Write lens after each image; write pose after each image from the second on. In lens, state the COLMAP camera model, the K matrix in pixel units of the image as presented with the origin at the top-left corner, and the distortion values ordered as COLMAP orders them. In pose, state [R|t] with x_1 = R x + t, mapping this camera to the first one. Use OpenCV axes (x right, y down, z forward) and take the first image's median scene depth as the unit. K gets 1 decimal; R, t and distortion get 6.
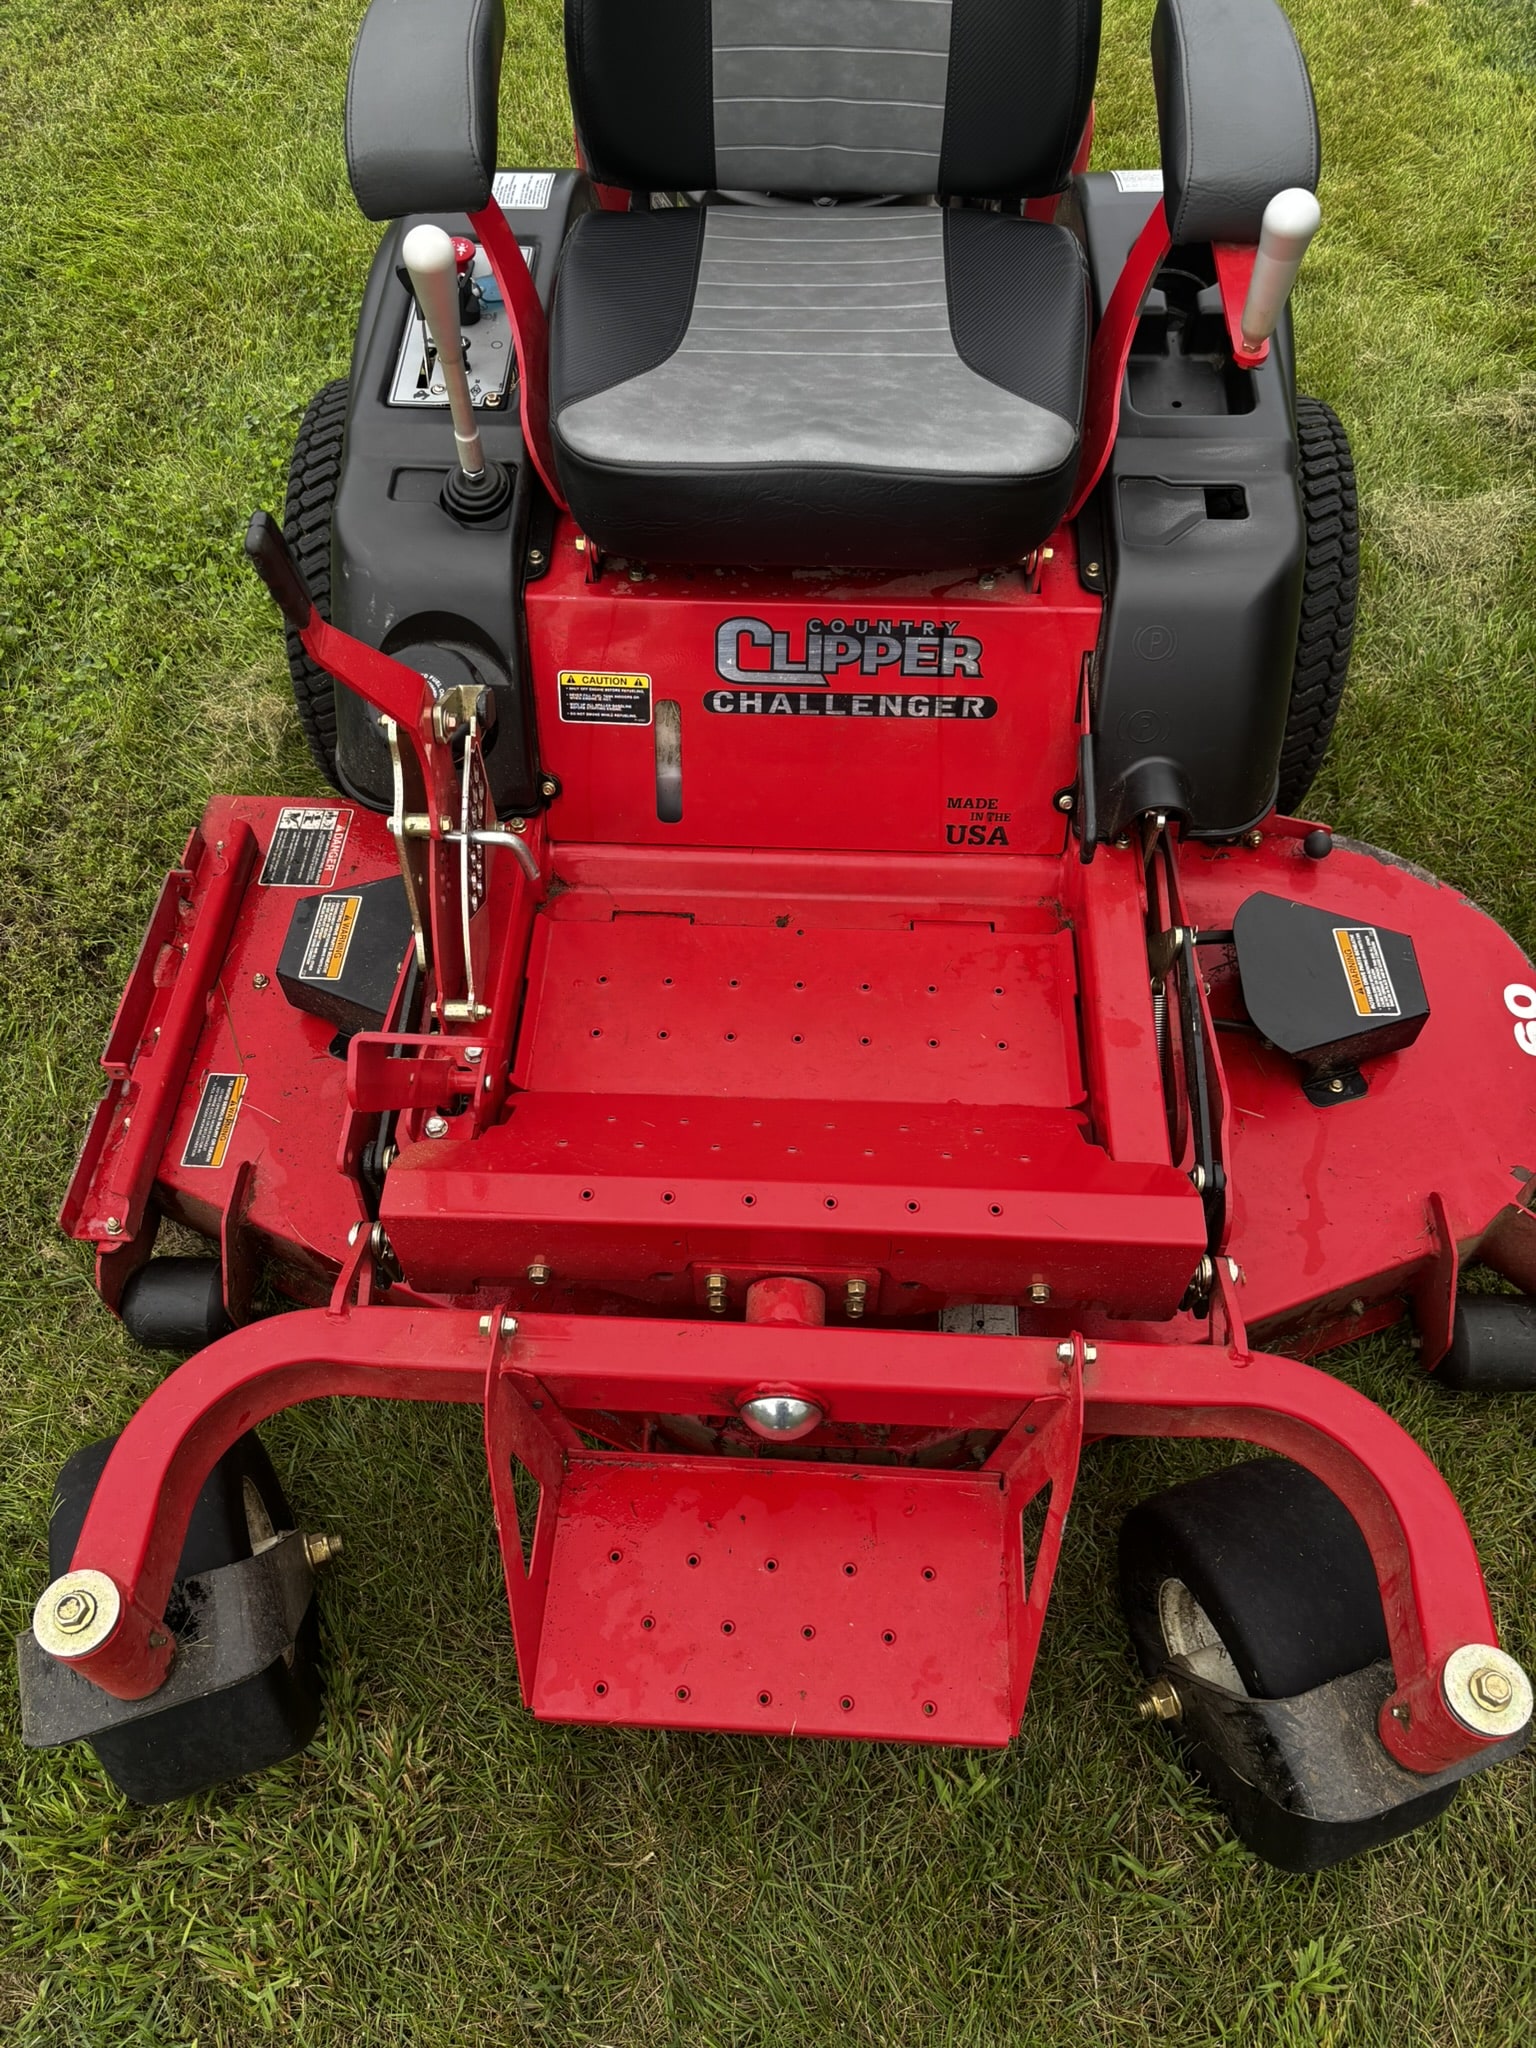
lens RADIAL K [[1541.3, 0, 768.0], [0, 1541.3, 1024.0], [0, 0, 1]] dist [-0.003436, -0.001791]
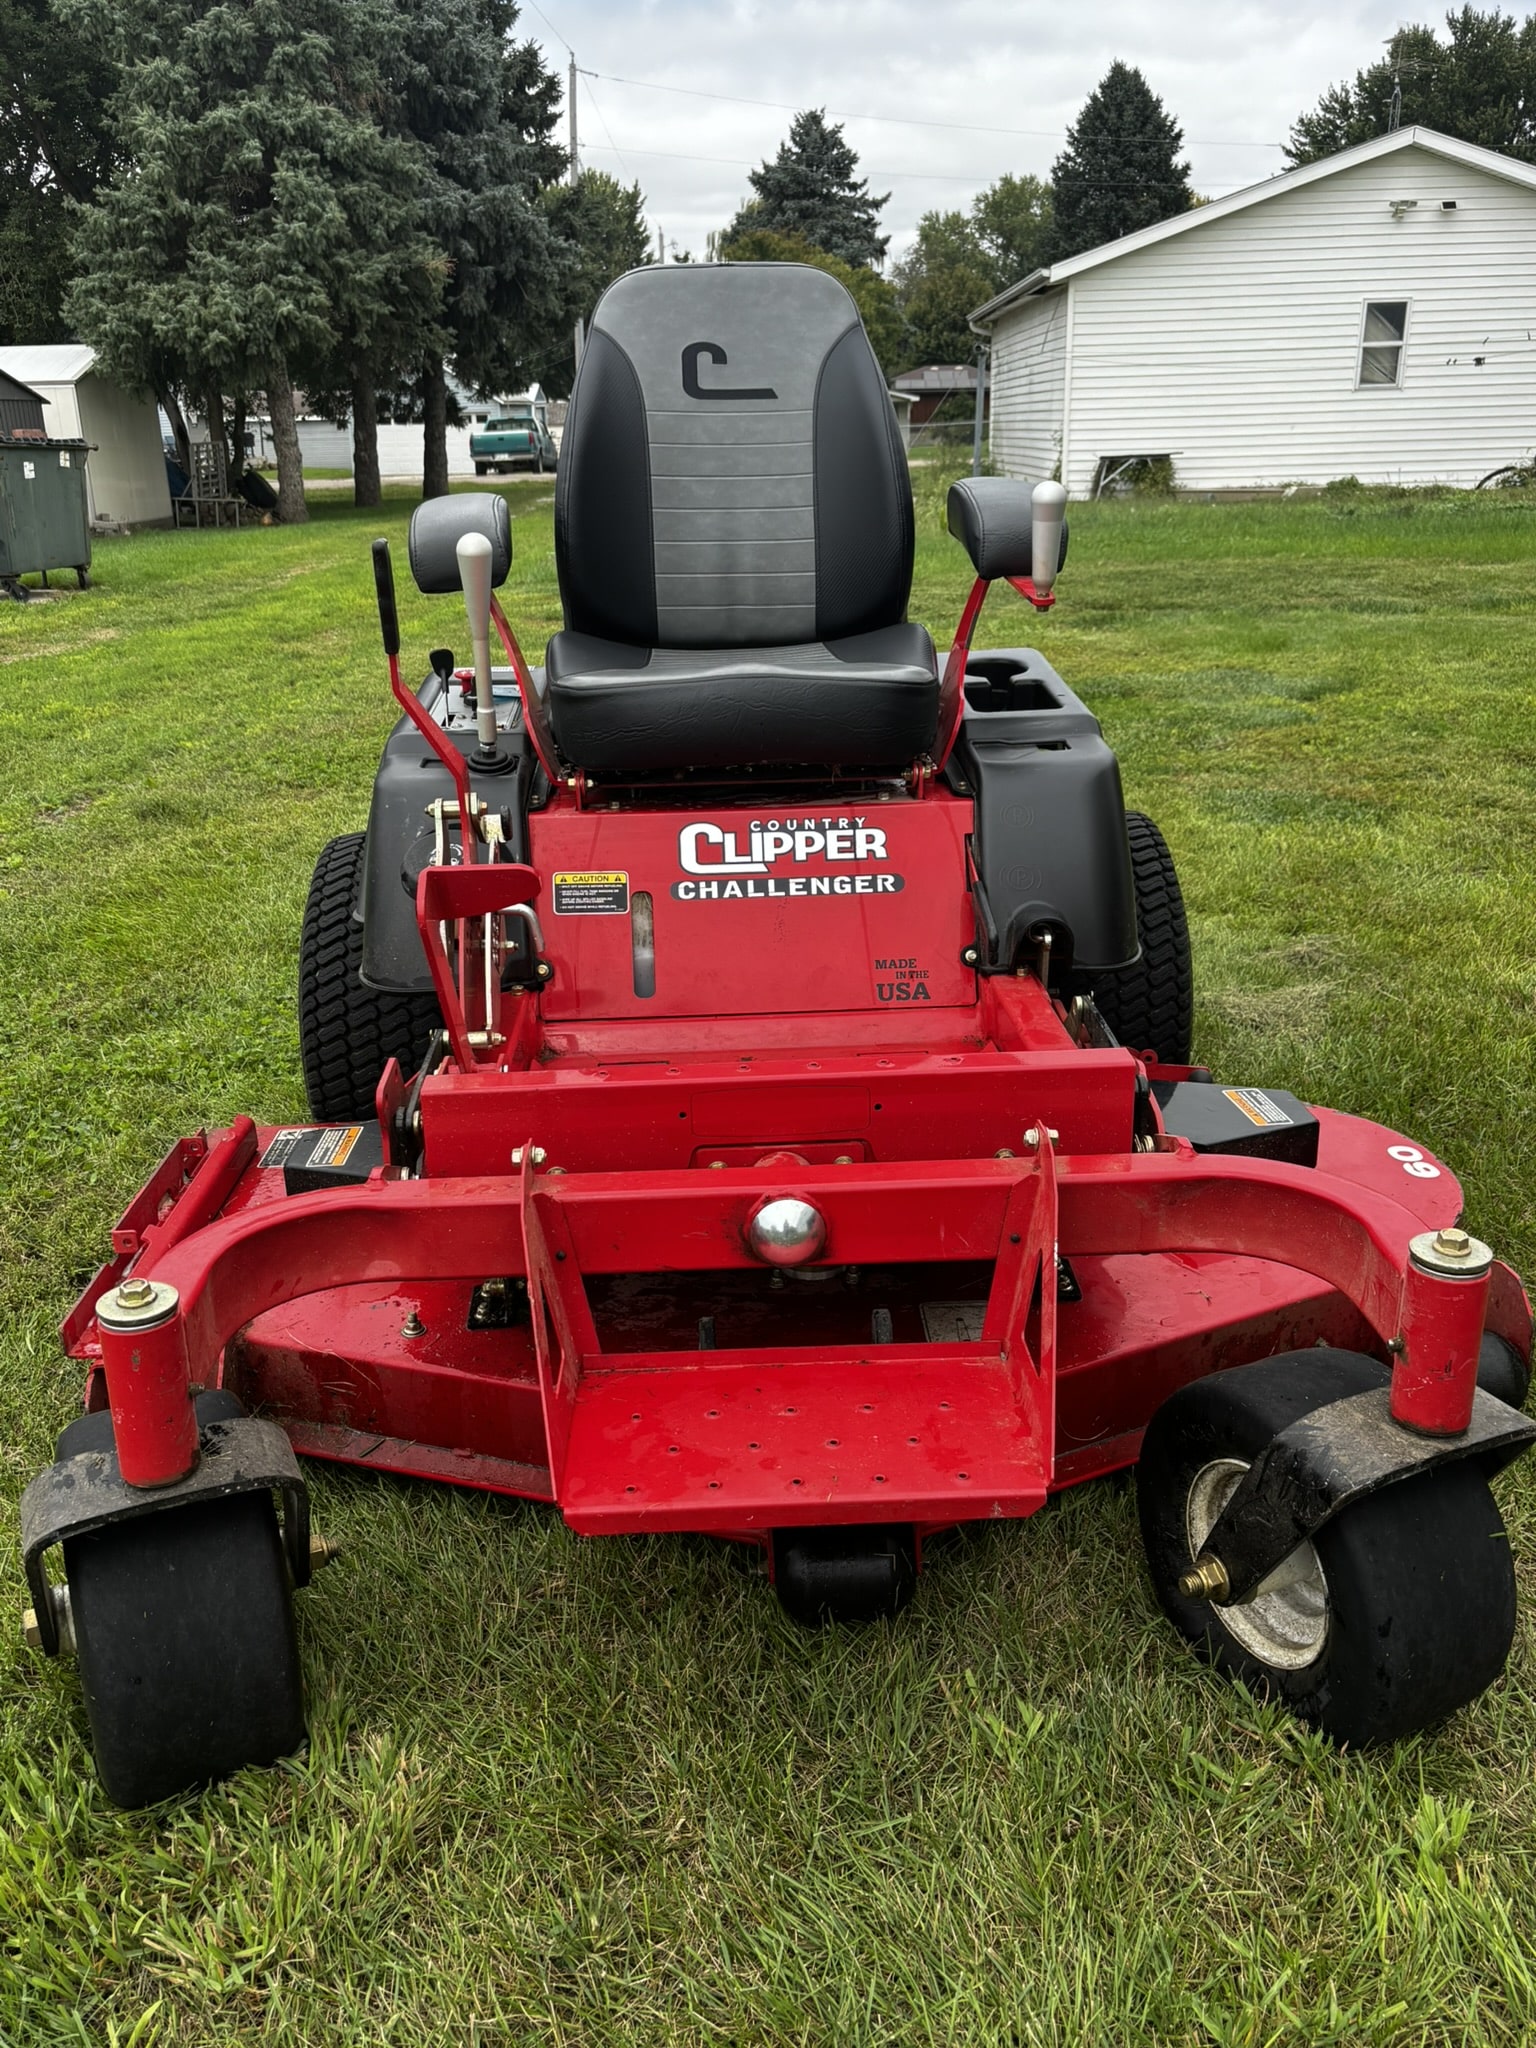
lens RADIAL K [[1669.2, 0, 782.7], [0, 1669.2, 1043.2], [0, 0, 1]] dist [0.005586, -0.008005]
pose [[0.995124, -0.050261, 0.084869, -0.072663], [0.089947, 0.815514, -0.571706, 0.672011], [-0.040478, 0.576551, 0.816058, -0.032038]]
